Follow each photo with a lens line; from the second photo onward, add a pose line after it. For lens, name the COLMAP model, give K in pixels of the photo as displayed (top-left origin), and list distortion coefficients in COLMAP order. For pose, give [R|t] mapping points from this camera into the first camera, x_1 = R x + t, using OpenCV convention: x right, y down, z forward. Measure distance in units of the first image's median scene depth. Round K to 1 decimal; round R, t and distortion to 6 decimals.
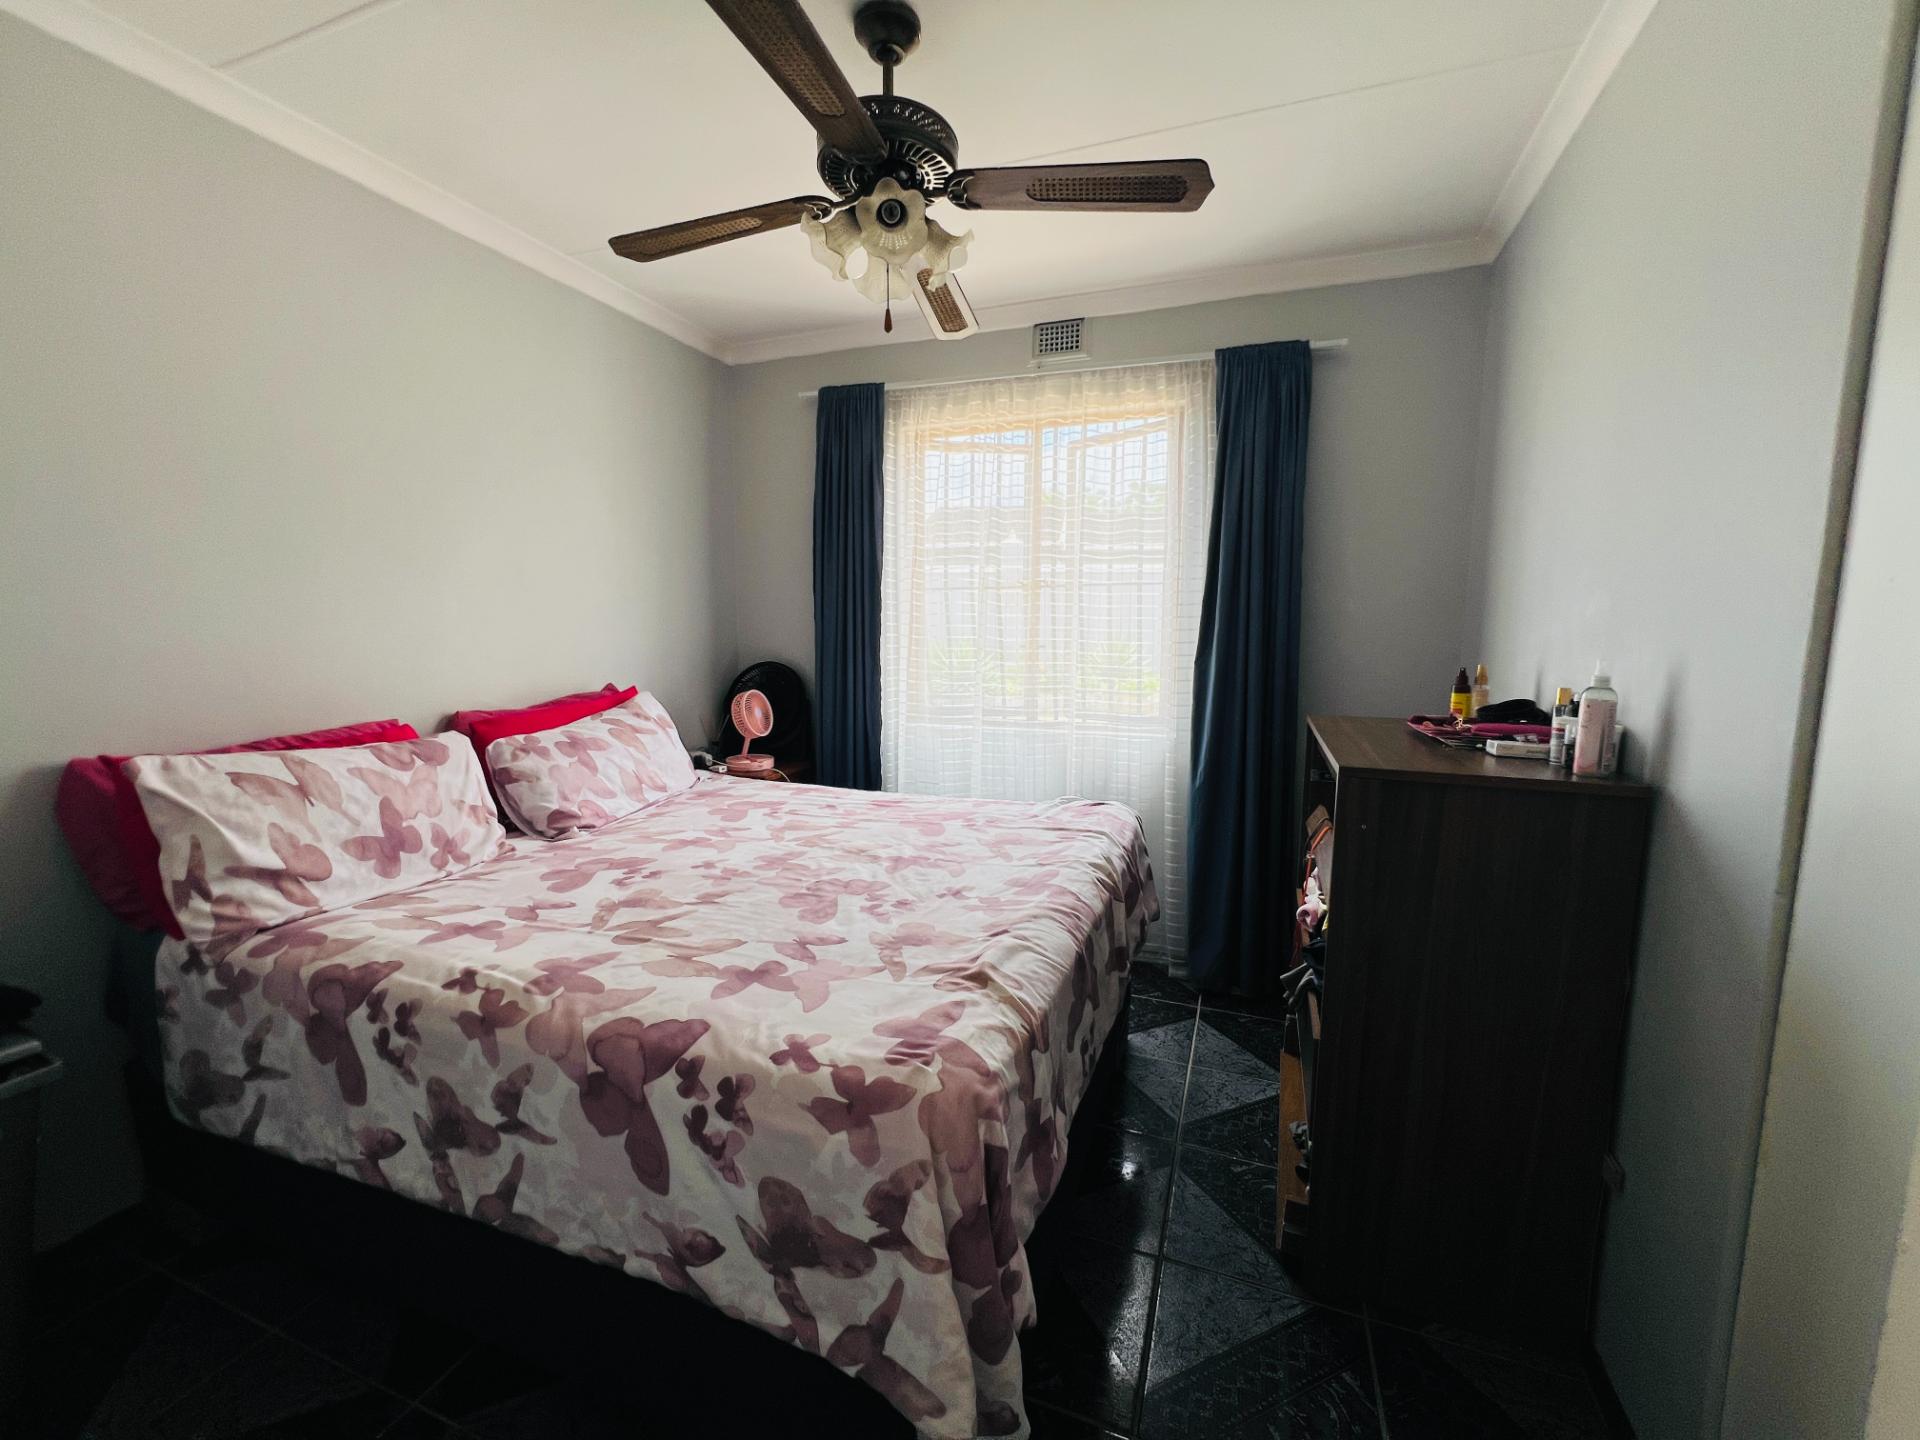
lens RADIAL K [[767.4, 0, 955.4], [0, 767.4, 717.6], [0, 0, 1]] dist [-0.003597, 0.001439]
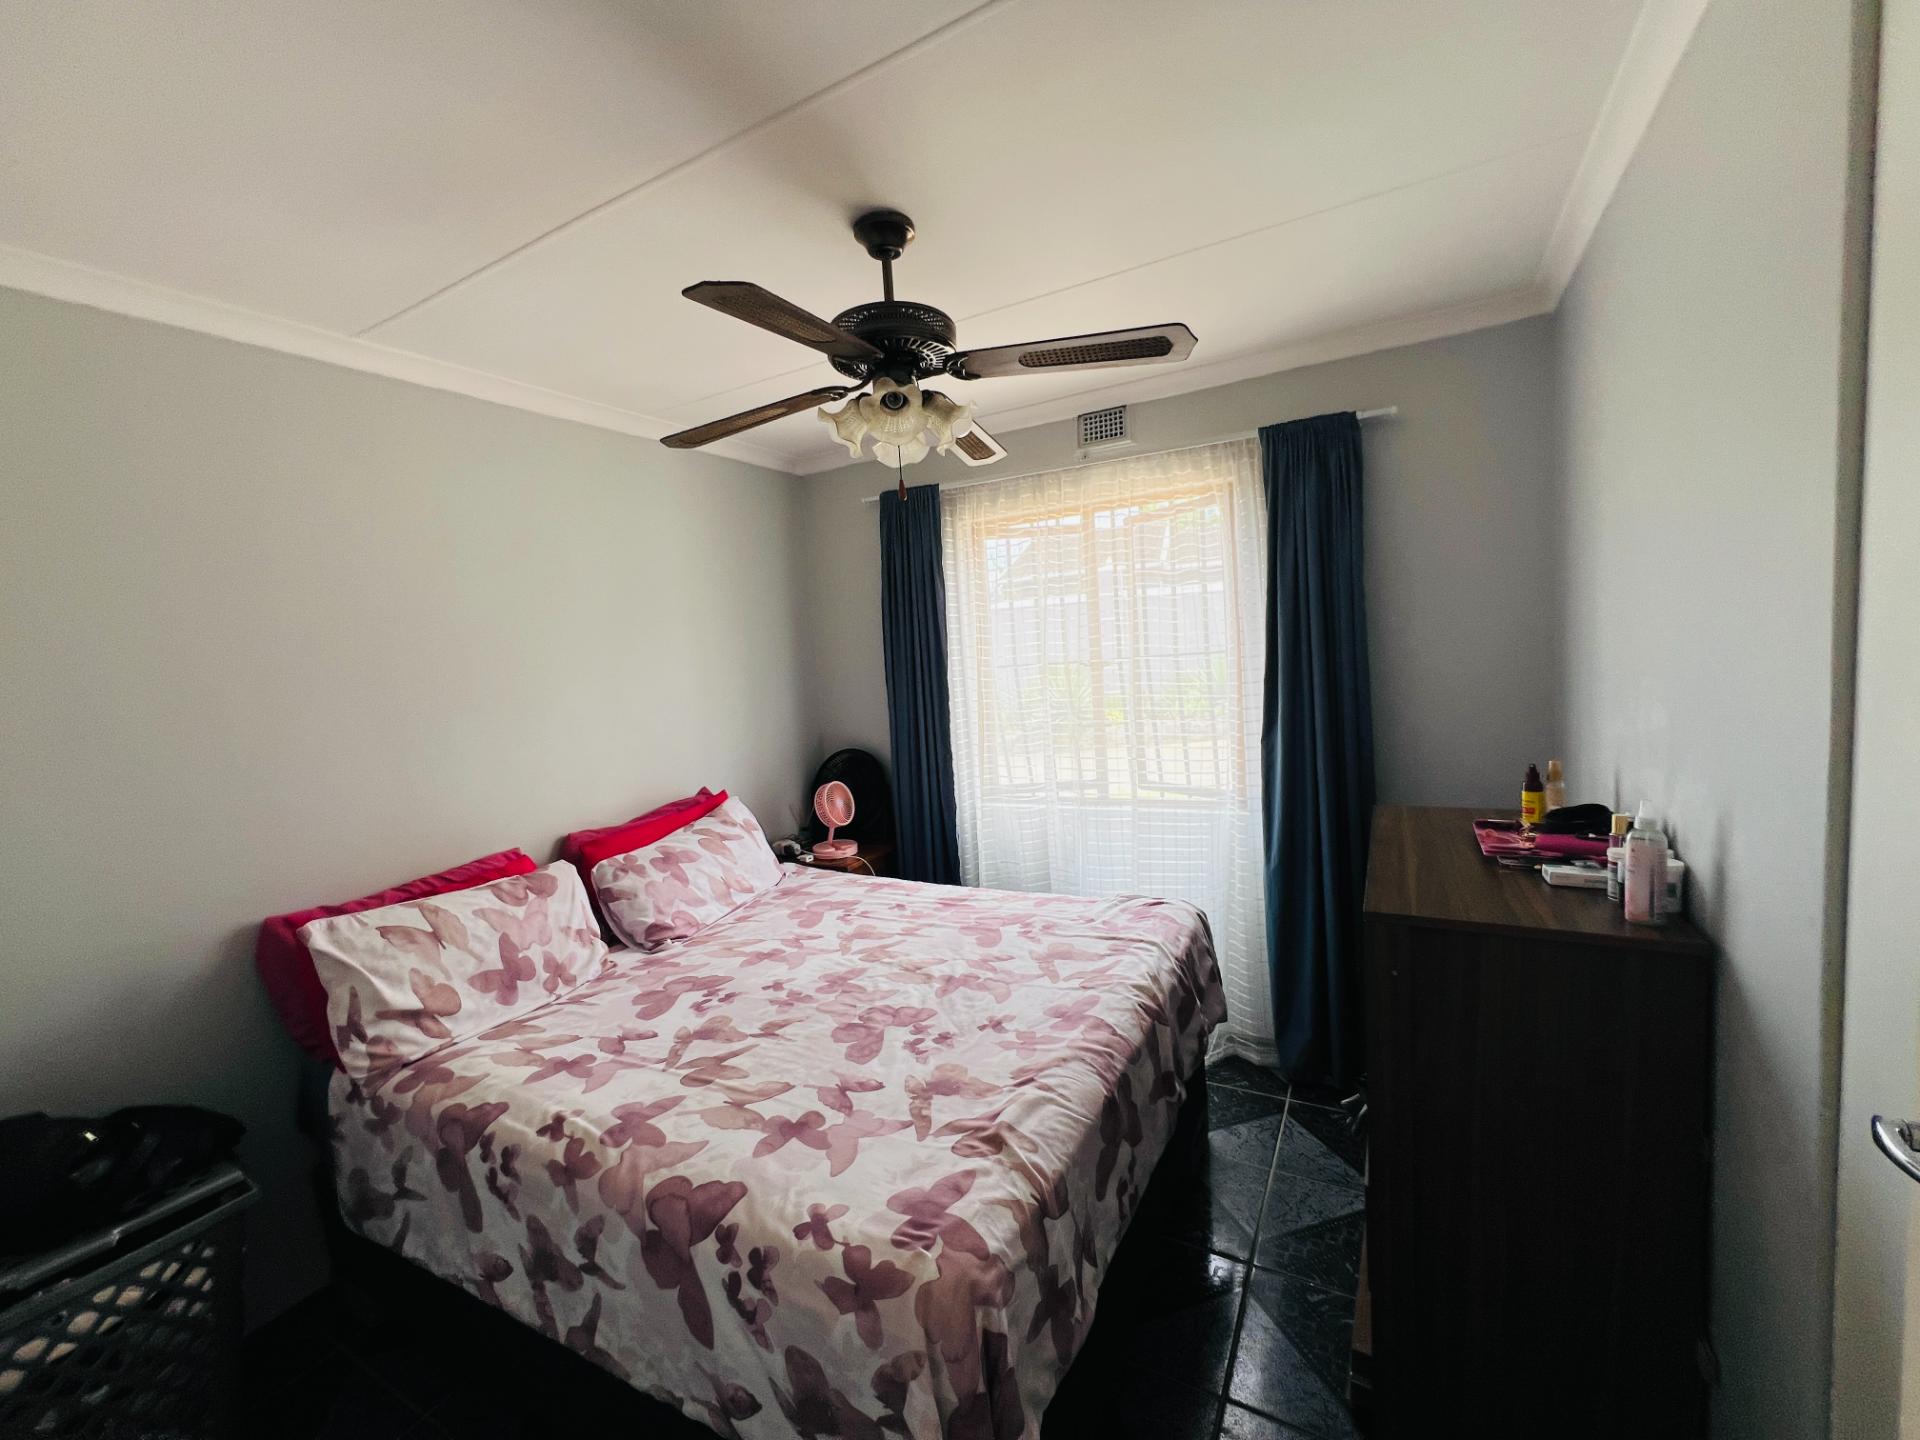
lens RADIAL K [[767.4, 0, 956.4], [0, 767.4, 716.9], [0, 0, 1]] dist [-0.003597, 0.001439]
pose [[0.986979, -0.059926, -0.149269, 0.131912], [0.055809, 0.997941, -0.031619, -0.163055], [0.150856, 0.022877, 0.988291, -0.047495]]
